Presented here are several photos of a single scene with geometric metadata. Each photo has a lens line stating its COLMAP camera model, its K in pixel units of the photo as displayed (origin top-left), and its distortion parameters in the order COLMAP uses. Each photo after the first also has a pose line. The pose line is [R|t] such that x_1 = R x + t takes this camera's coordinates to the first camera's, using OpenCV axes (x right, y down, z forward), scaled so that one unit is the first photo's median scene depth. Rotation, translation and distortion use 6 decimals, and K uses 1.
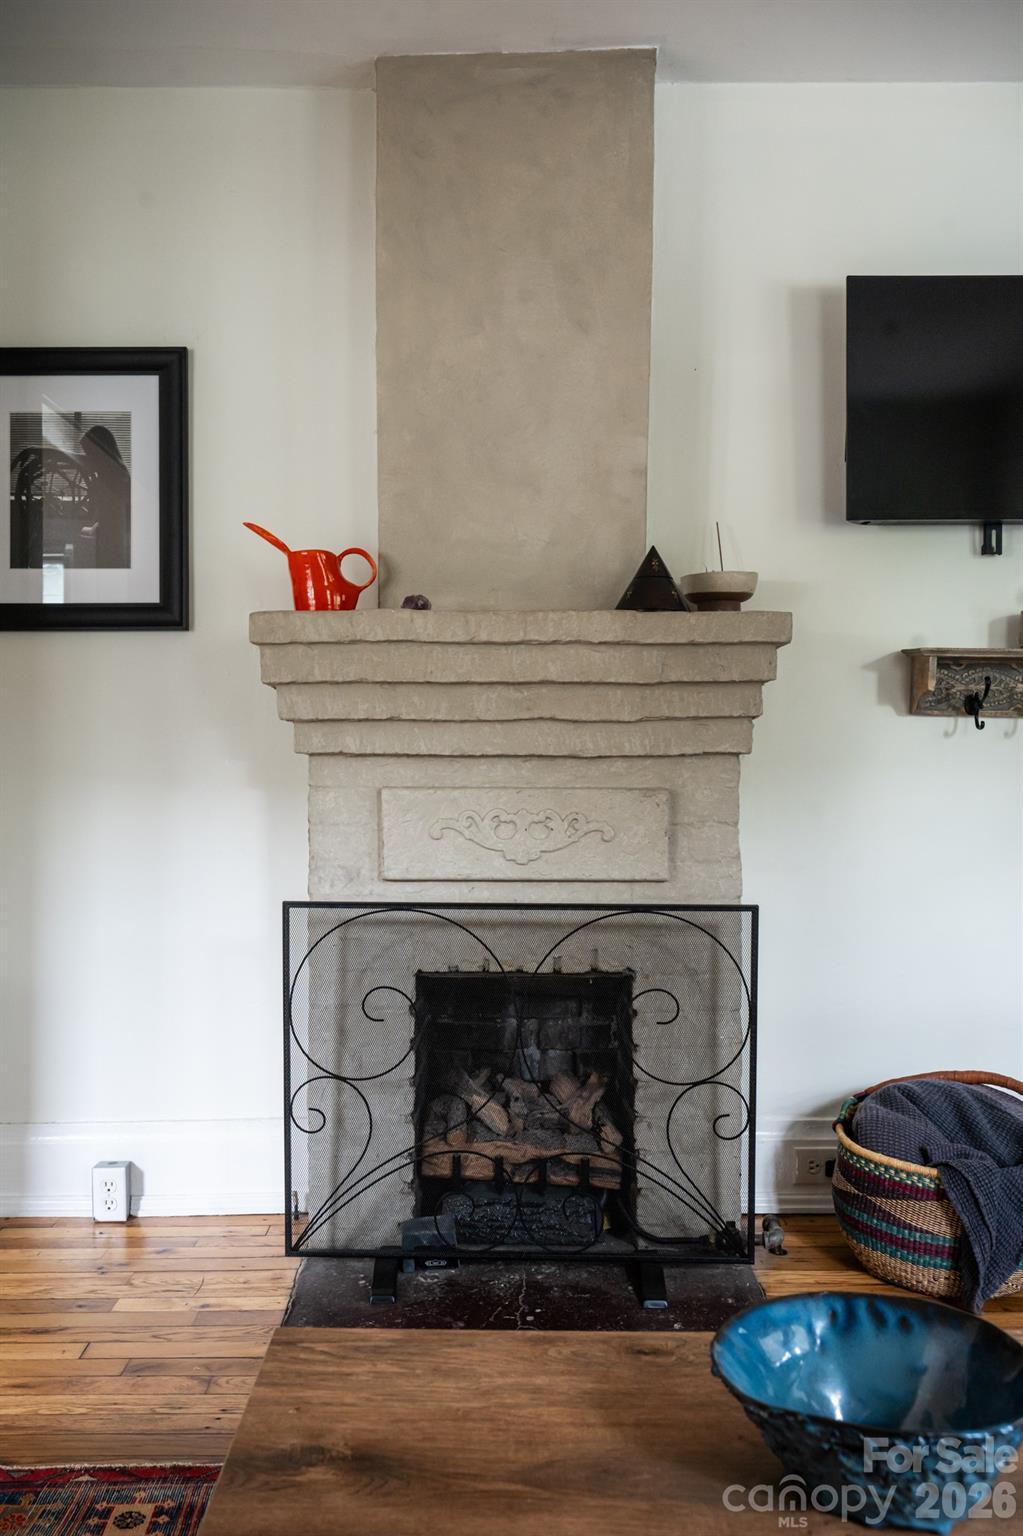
lens RADIAL K [[1259.5, 0, 484.1], [0, 1259.5, 764.9], [0, 0, 1]] dist [-0.002249, -0.000086]
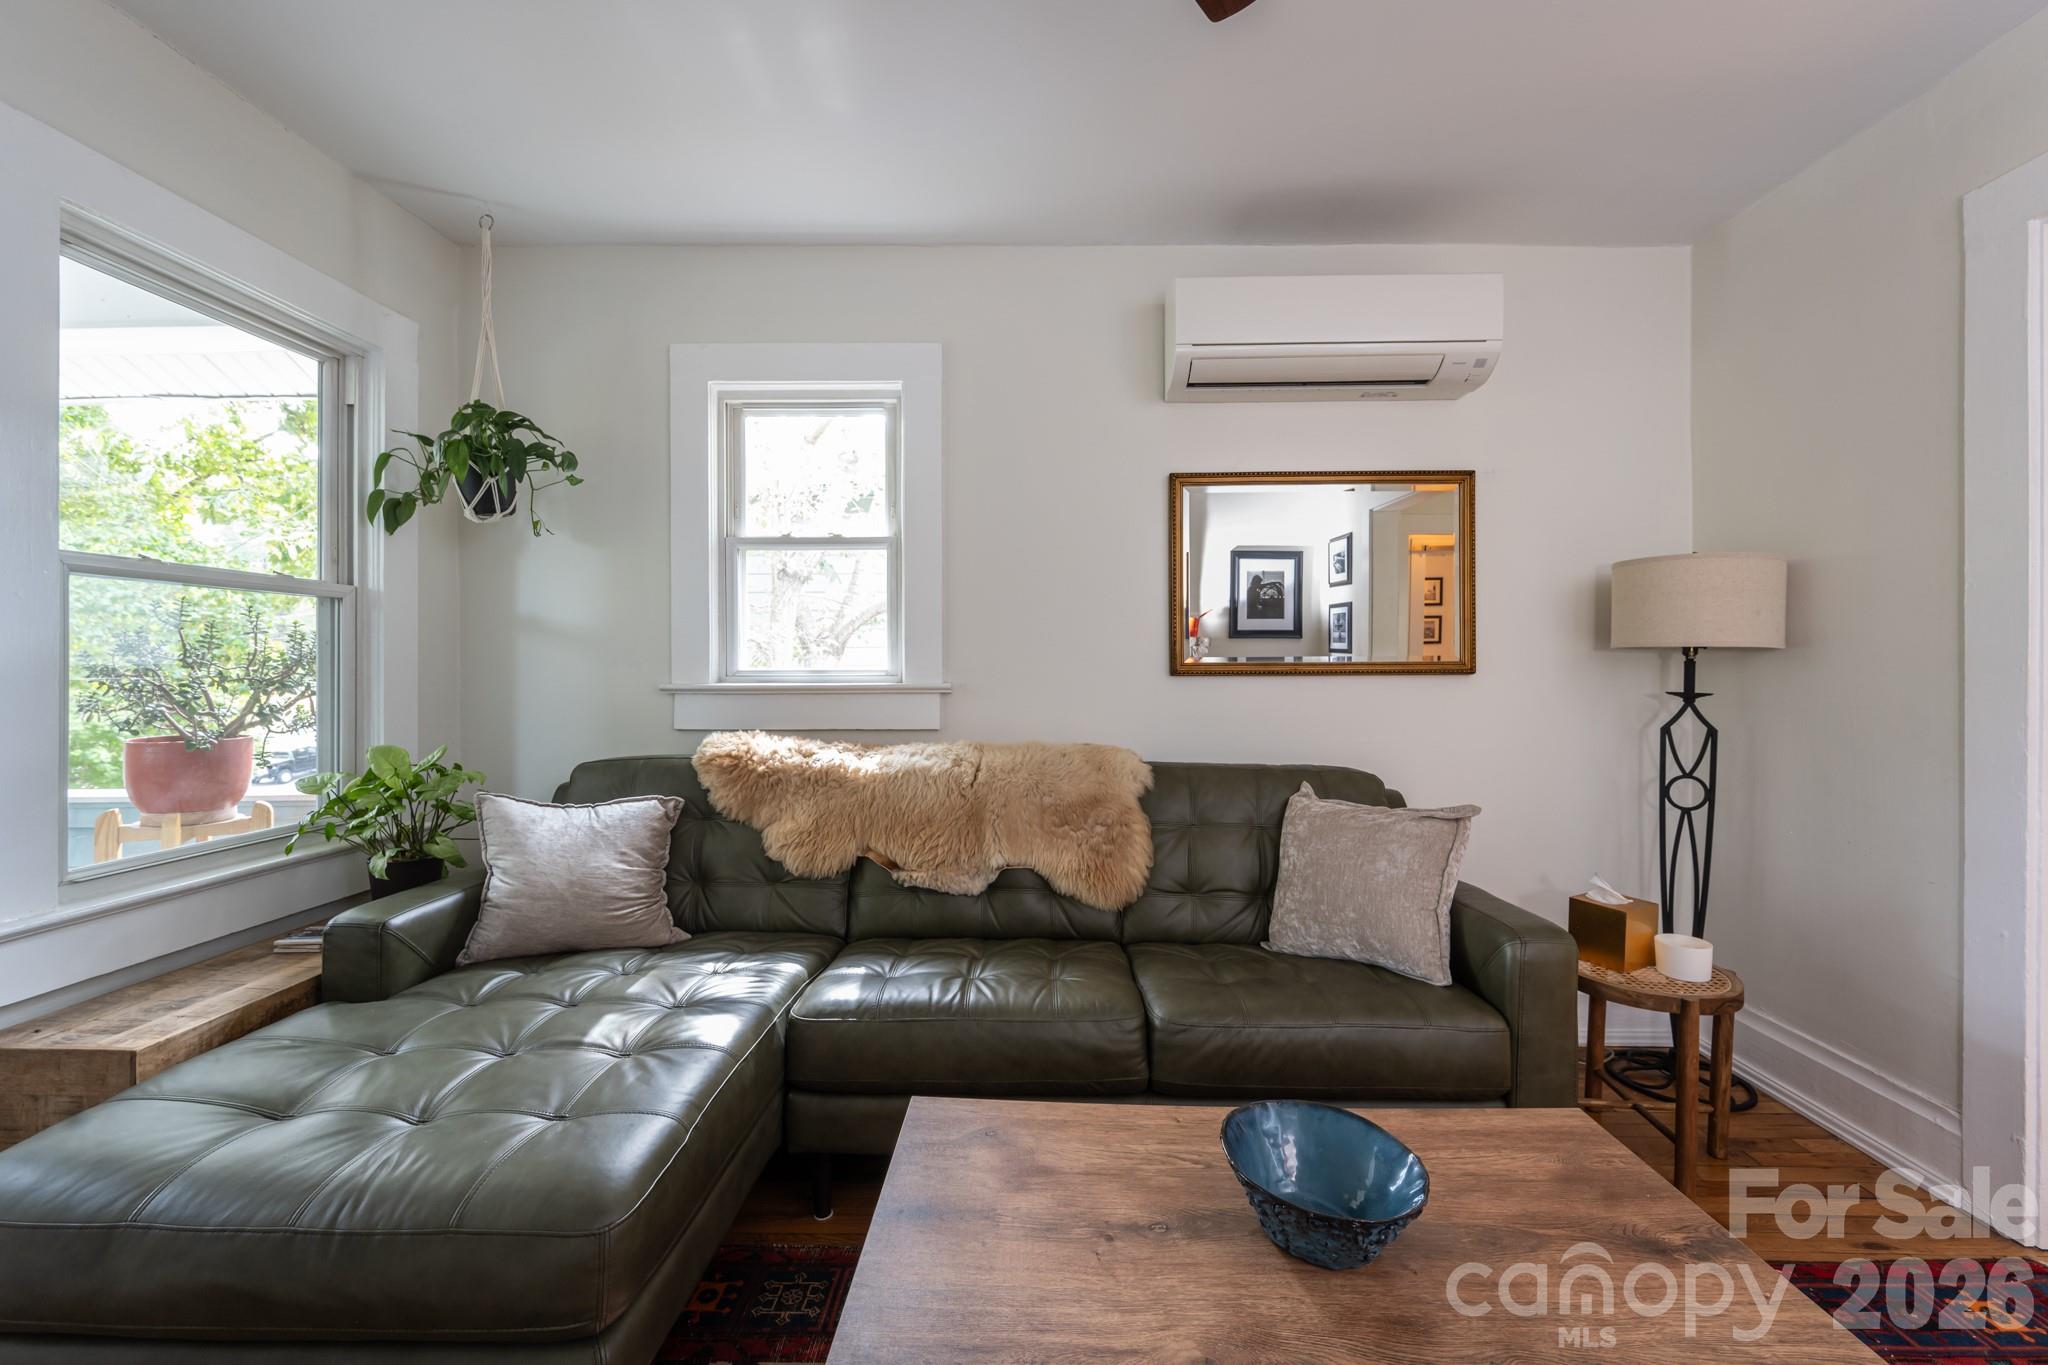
lens RADIAL K [[833.3, 0, 1024.0], [0, 833.3, 682.5], [0, 0, 1]] dist [-0.002790, -0.000178]
pose [[-0.999977, -0.005727, 0.003713, 0.261512], [-0.005685, 0.999923, 0.011031, -0.052102], [-0.003776, 0.011009, -0.999932, 0.784519]]
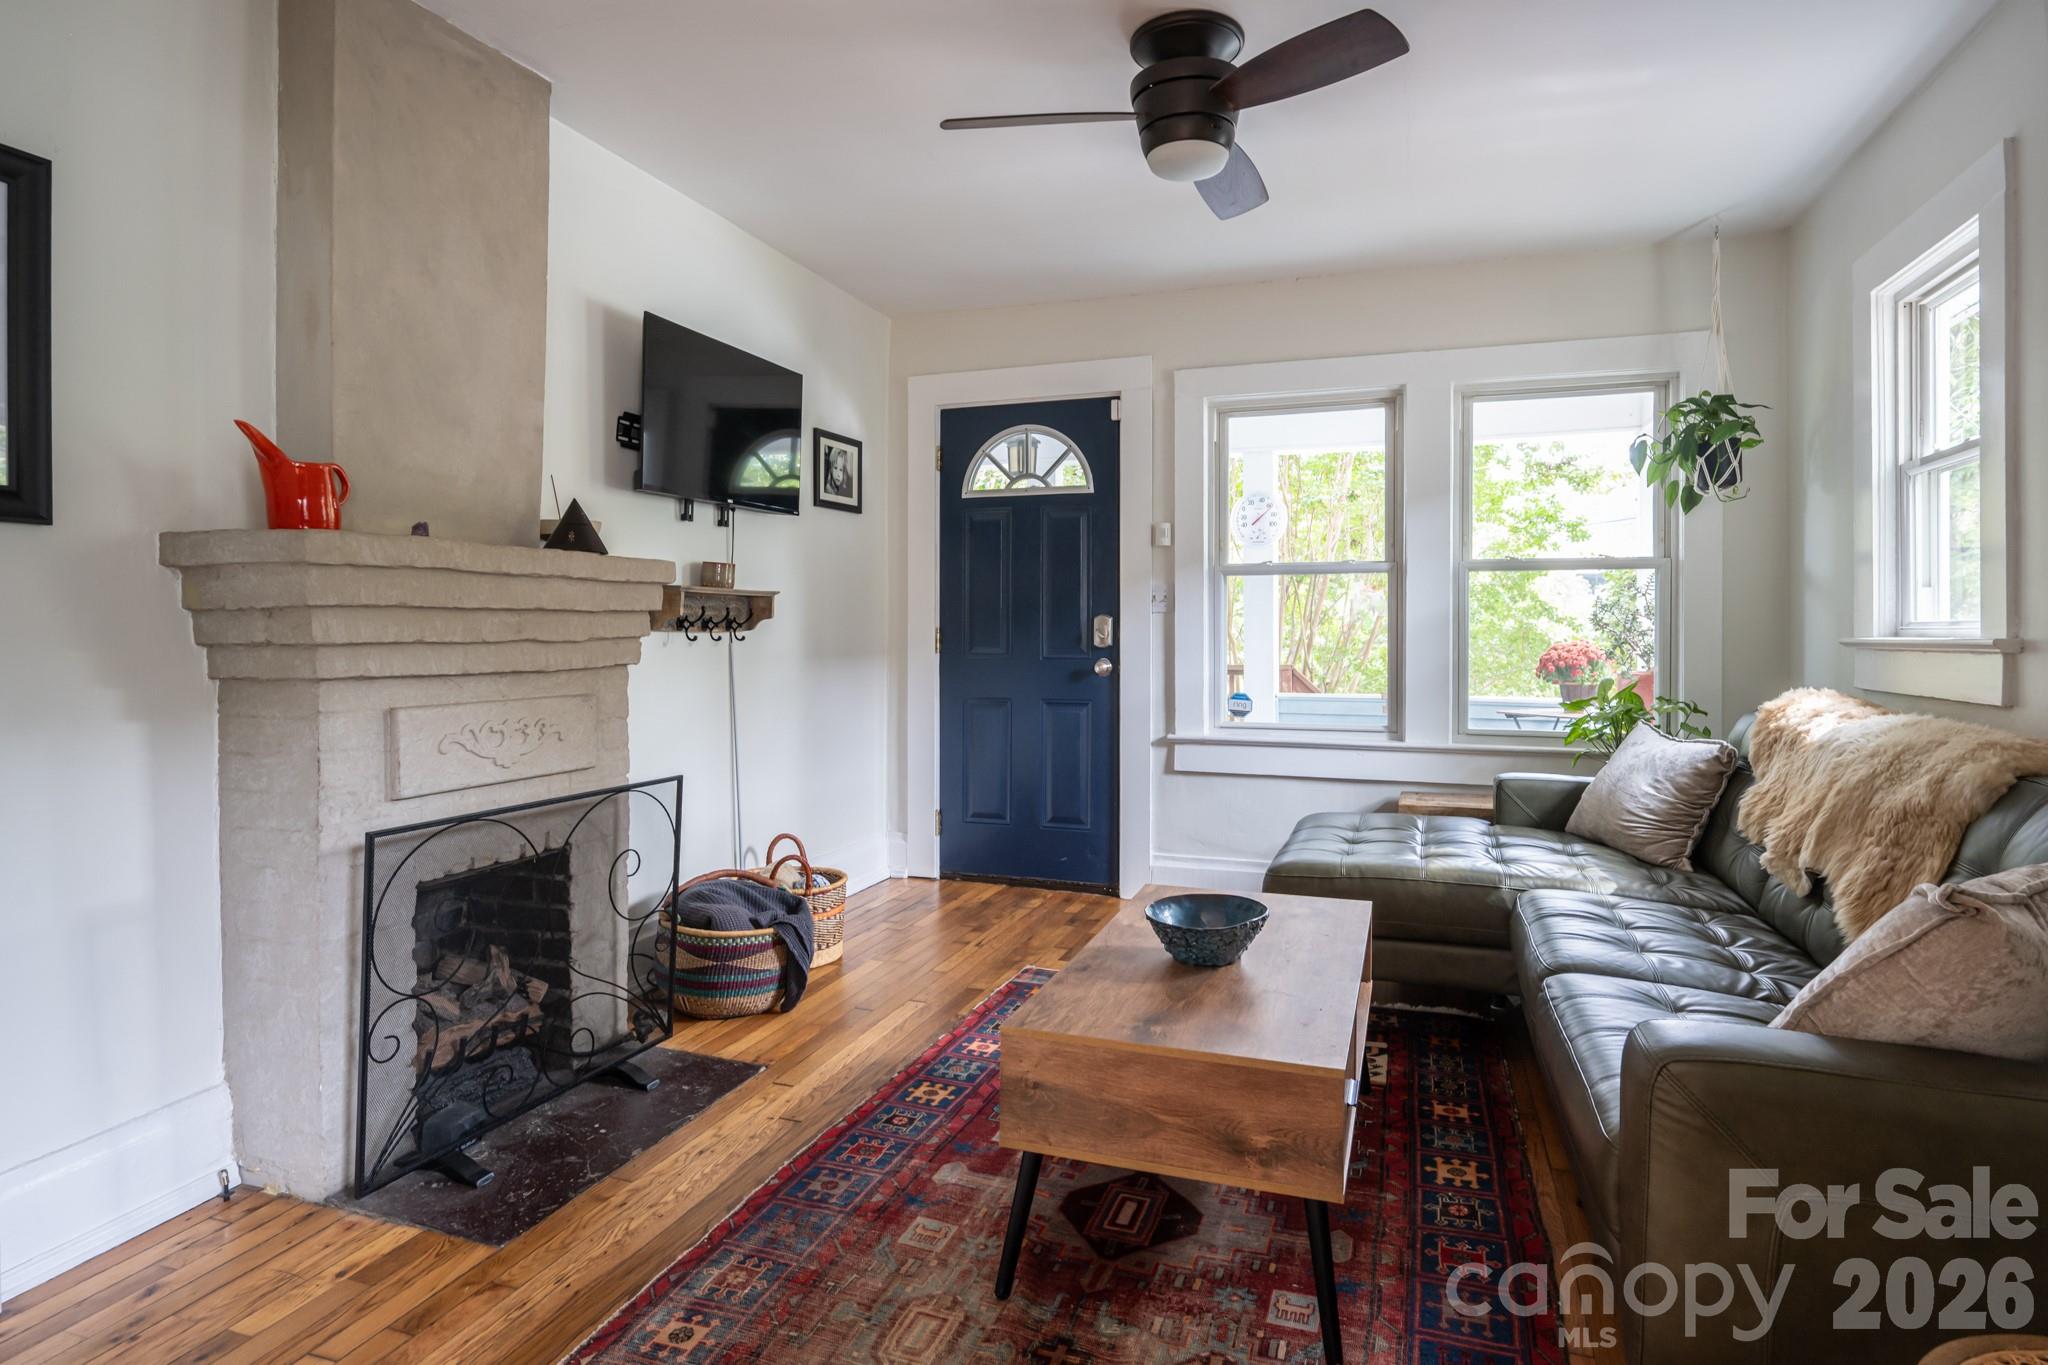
lens RADIAL K [[1119.6, 0, 1033.6], [0, 1119.6, 639.3], [0, 0, 1]] dist [-0.005007, -0.002475]
pose [[0.319041, -0.011113, 0.947676, -0.775973], [0.001265, 0.999935, 0.011301, -0.048238], [-0.947740, -0.002407, 0.319035, 0.228228]]
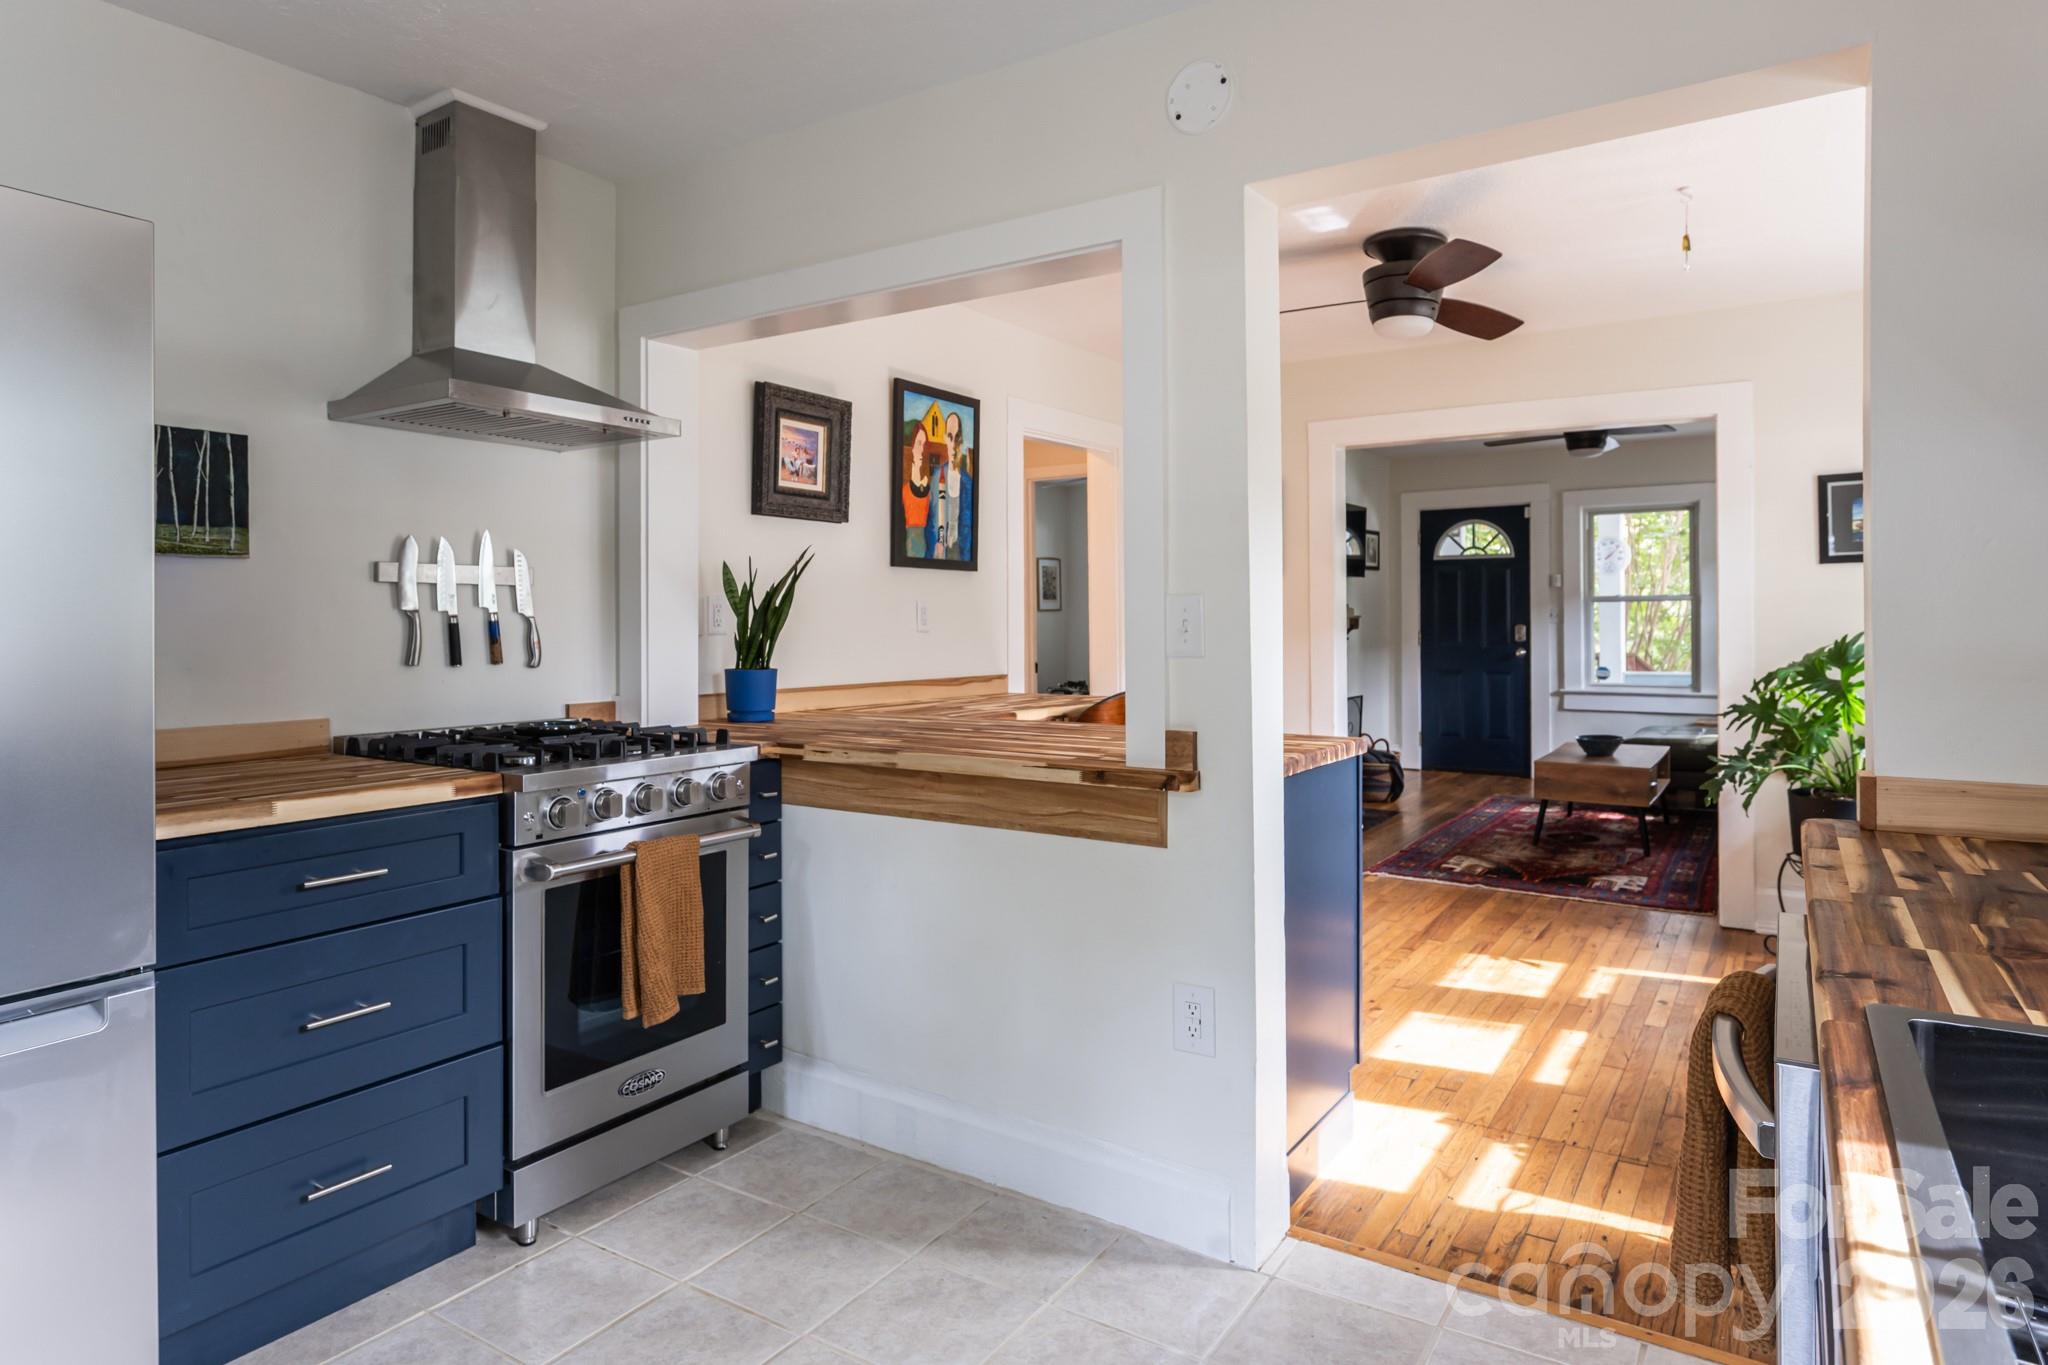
lens RADIAL K [[1173.0, 0, 1022.0], [0, 1173.0, 621.9], [0, 0, 1]] dist [0.000285, -0.000003]
pose [[0.549631, -0.009072, 0.835358, -2.790399], [0.009916, 0.999941, 0.004335, -0.104794], [-0.835348, 0.005901, 0.549689, 0.016802]]
